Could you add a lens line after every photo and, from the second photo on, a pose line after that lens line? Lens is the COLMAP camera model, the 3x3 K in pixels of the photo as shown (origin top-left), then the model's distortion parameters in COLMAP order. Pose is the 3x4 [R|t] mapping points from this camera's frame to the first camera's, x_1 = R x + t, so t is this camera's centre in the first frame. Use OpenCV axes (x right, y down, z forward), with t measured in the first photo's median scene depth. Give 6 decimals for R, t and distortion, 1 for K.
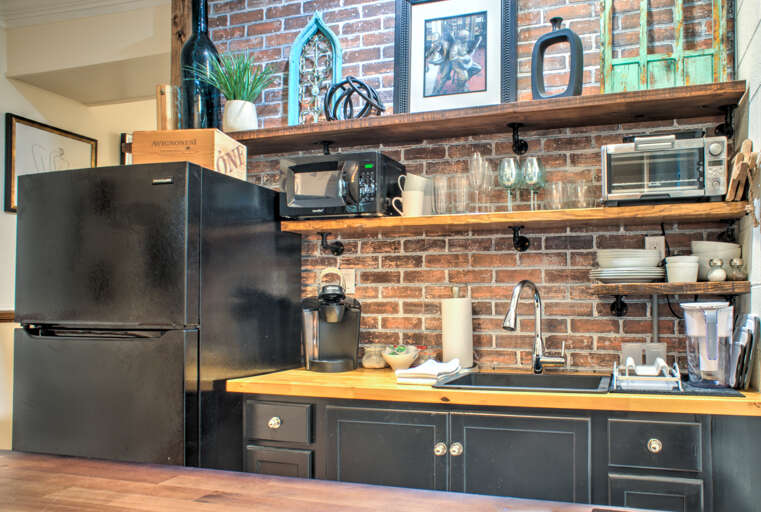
lens RADIAL K [[549.1, 0, 456.7], [0, 549.1, 291.5], [0, 0, 1]] dist [-0.067825, 0.106208]
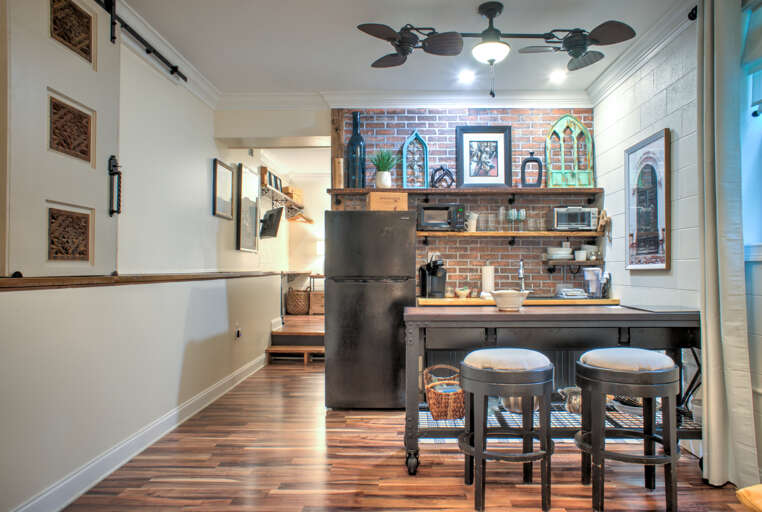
lens RADIAL K [[521.5, 0, 381.6], [0, 521.5, 272.8], [0, 0, 1]] dist [-0.058061, 0.091994]
pose [[0.961477, 0.001694, 0.274880, -1.052478], [-0.007661, 0.999758, 0.020634, -0.001127], [-0.274778, -0.021944, 0.961257, -1.016366]]
